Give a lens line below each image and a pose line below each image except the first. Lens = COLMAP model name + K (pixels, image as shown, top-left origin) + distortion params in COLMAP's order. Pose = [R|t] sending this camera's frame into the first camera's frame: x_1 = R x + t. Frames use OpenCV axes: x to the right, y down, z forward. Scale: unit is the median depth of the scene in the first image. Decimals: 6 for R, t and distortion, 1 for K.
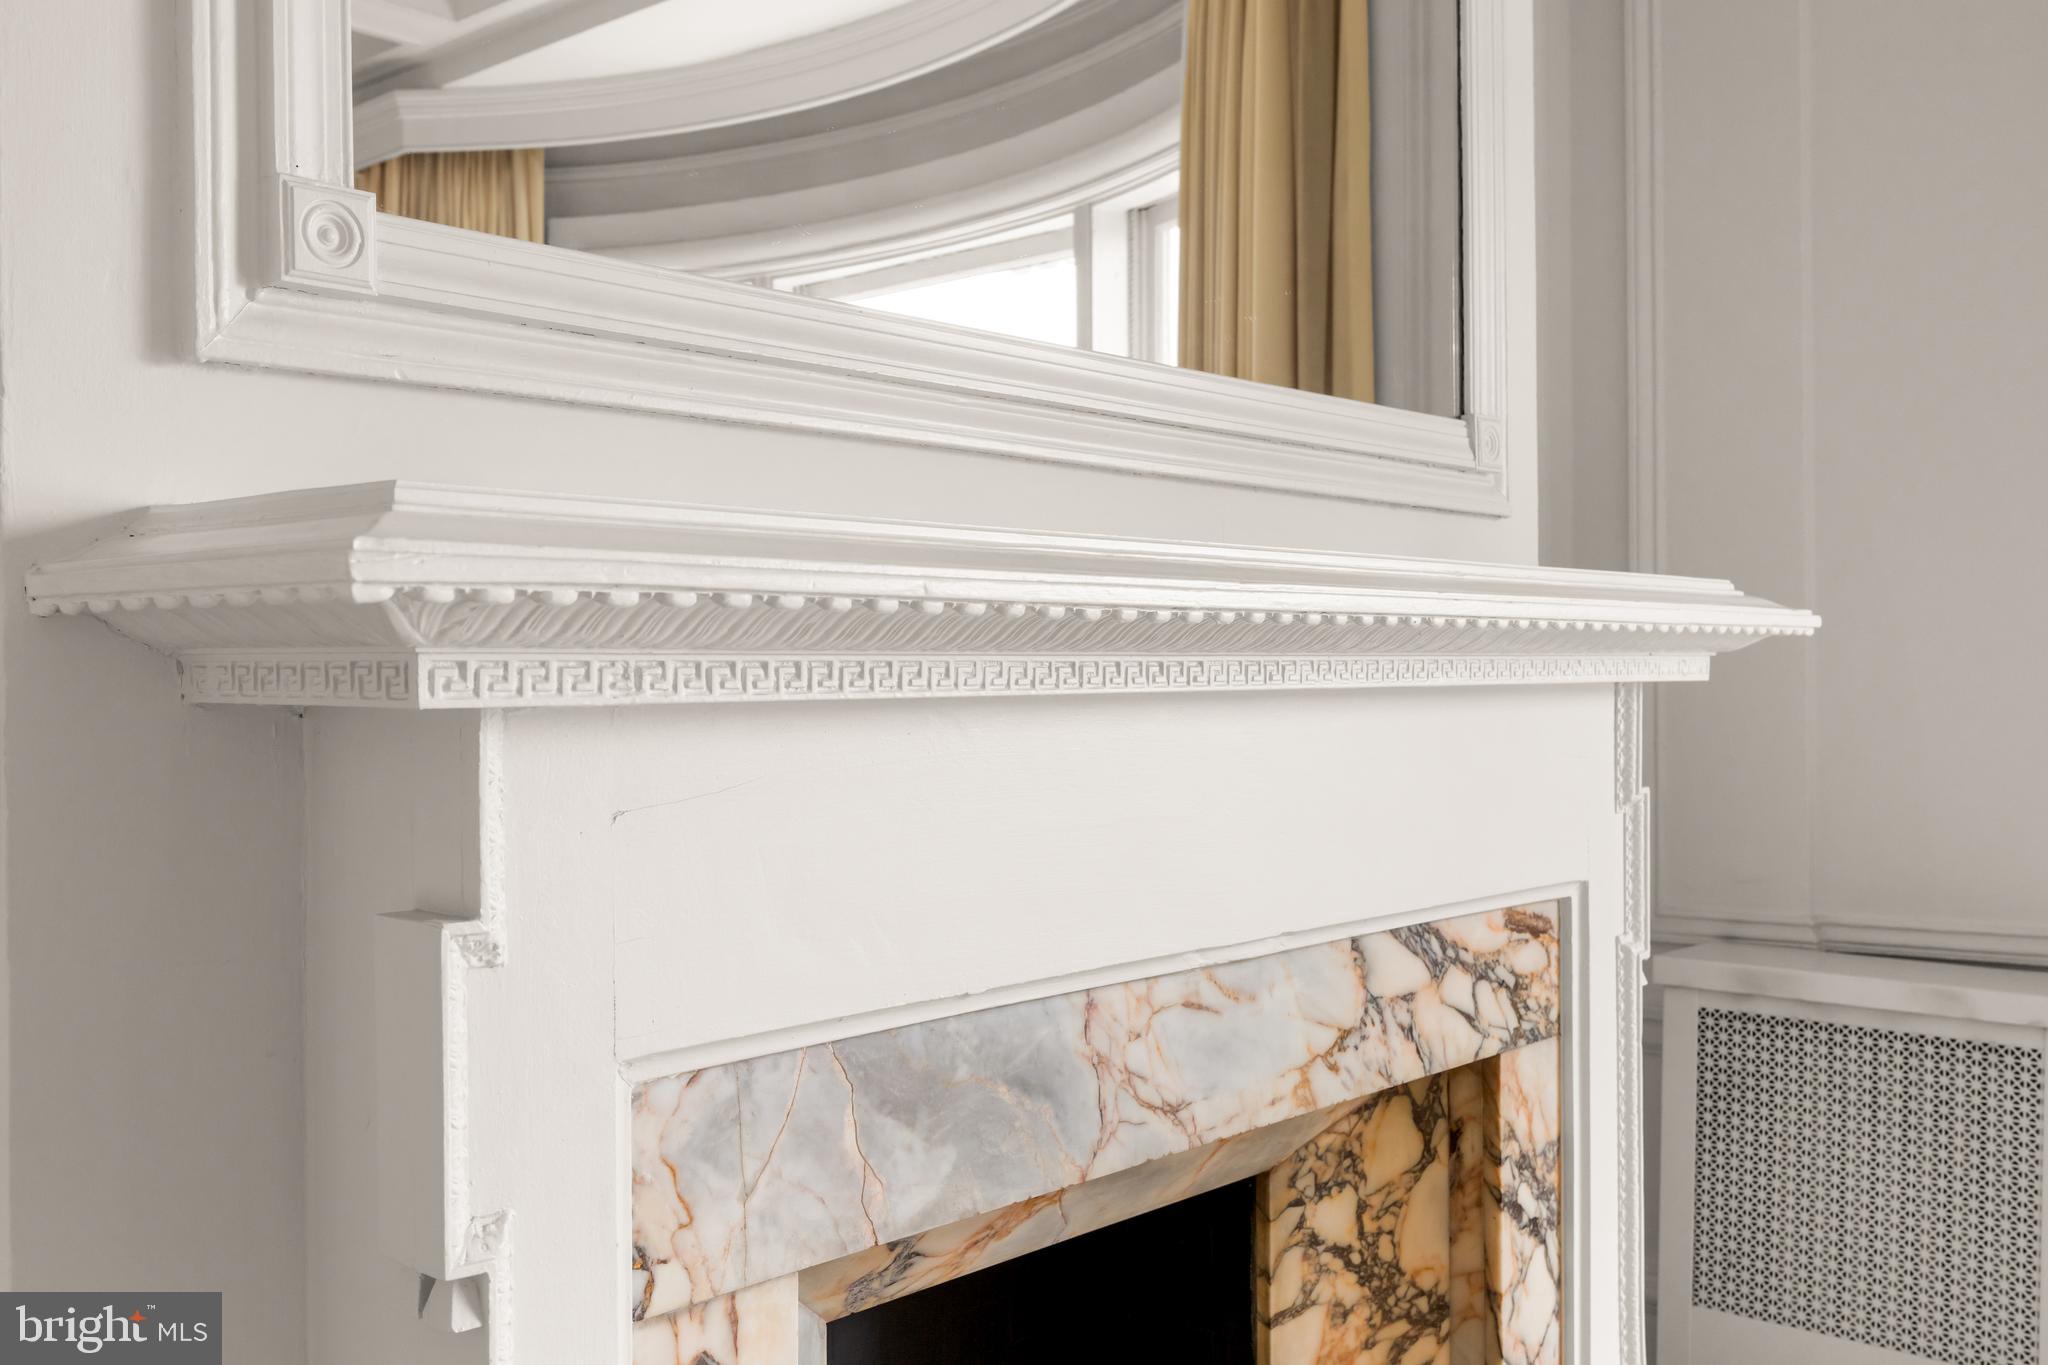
lens RADIAL K [[1925.8, 0, 1031.7], [0, 1925.8, 681.5], [0, 0, 1]] dist [0.014385, 0.000000]
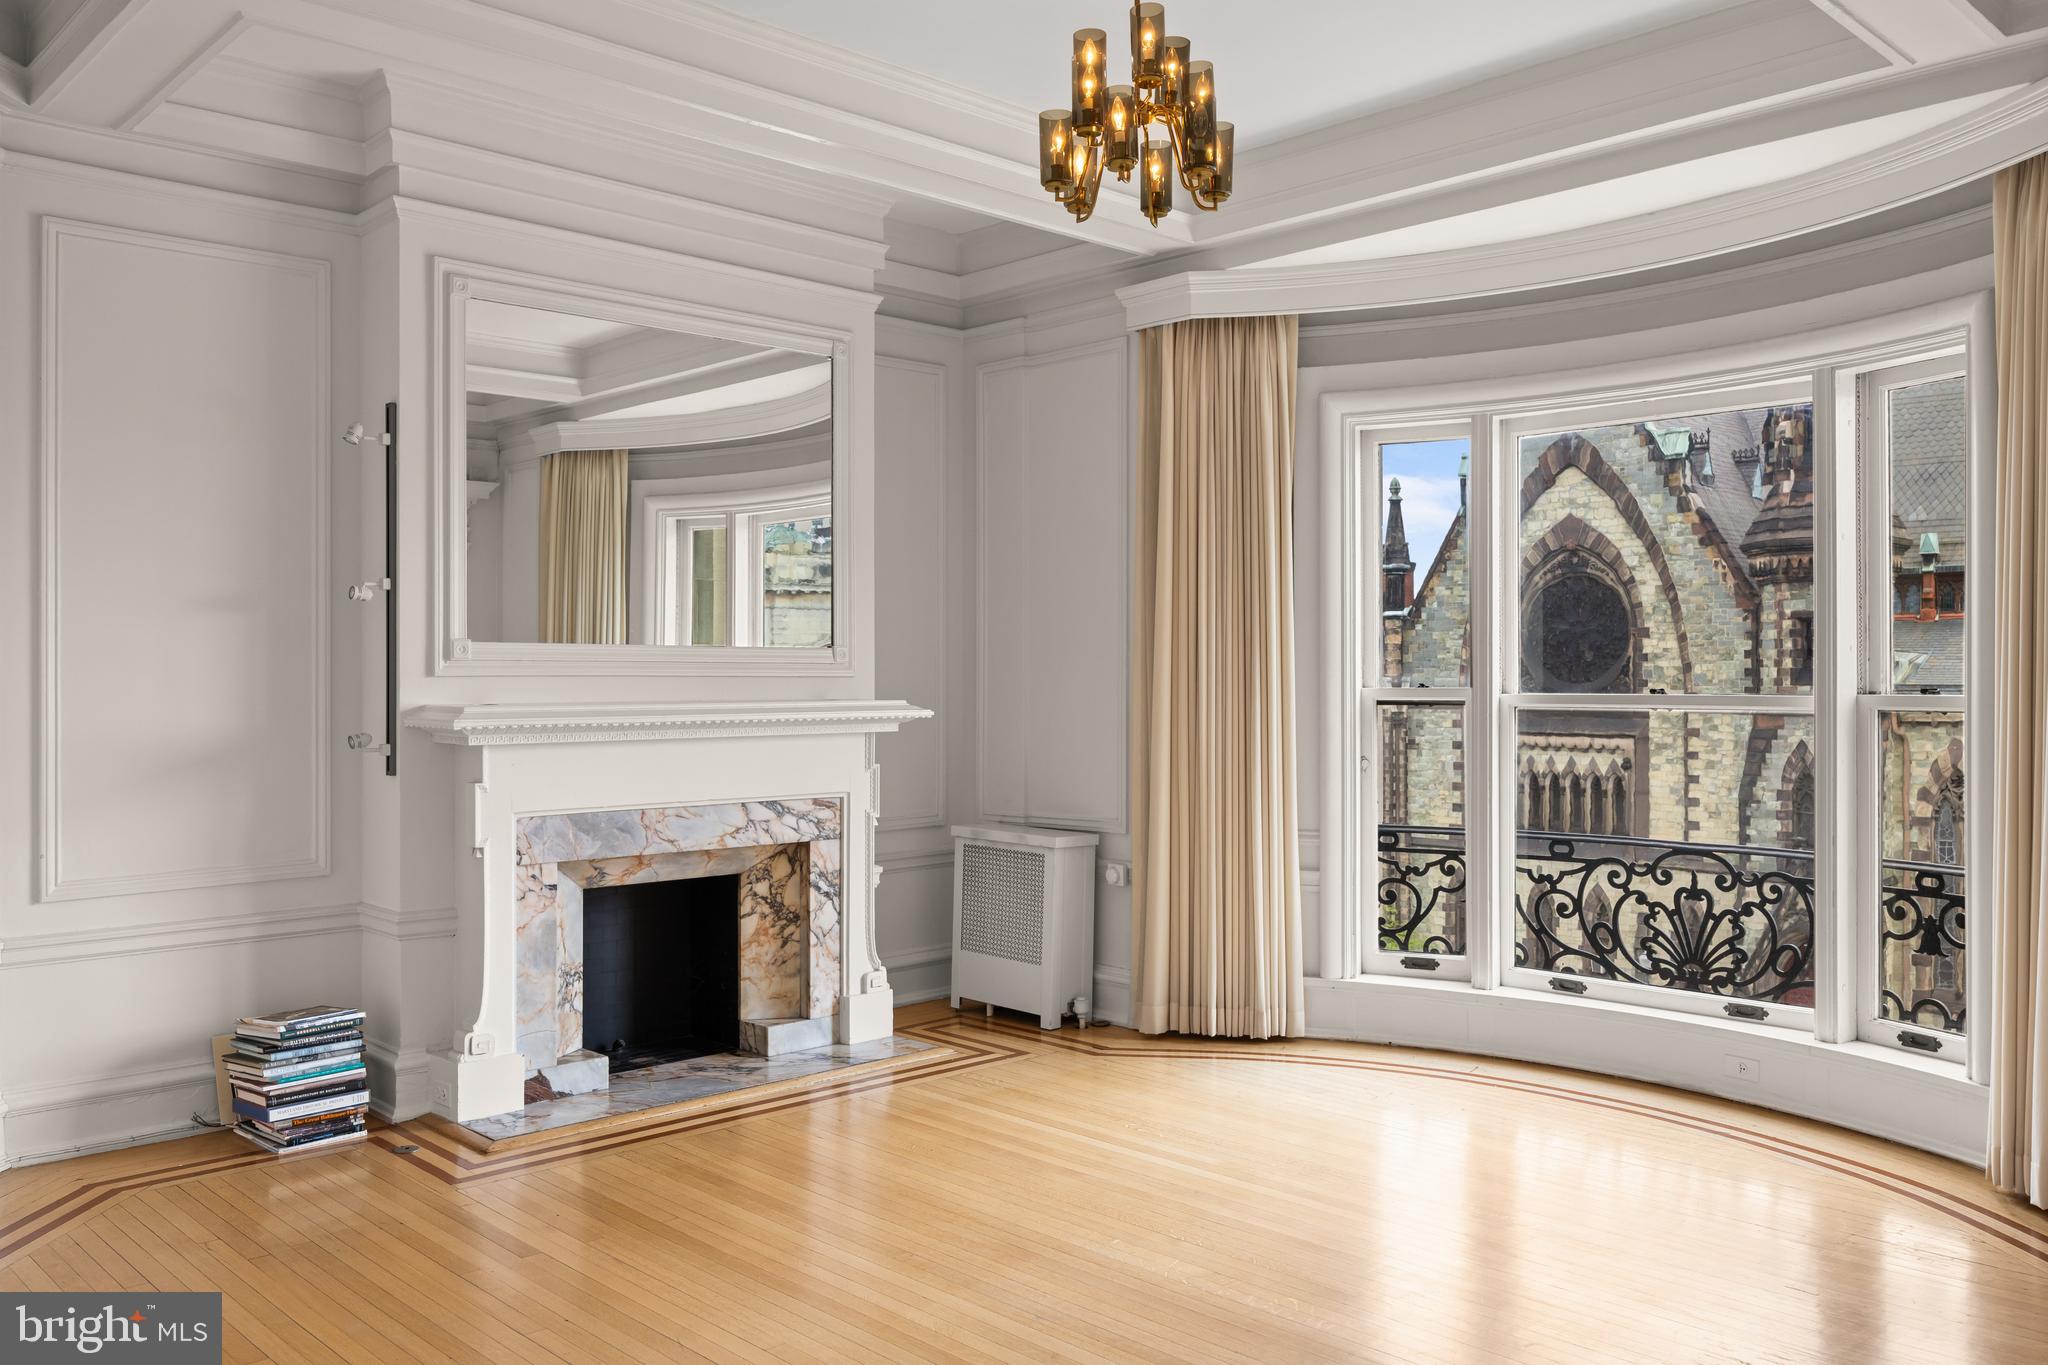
lens RADIAL K [[1642.1, 0, 1022.8], [0, 1642.1, 676.1], [0, 0, 1]] dist [0.040612, 0.001590]
pose [[0.995222, 0.008529, -0.097268, 0.897545], [-0.008543, 0.999963, 0.000271, -0.103788], [0.097267, 0.000561, 0.995258, -1.862610]]
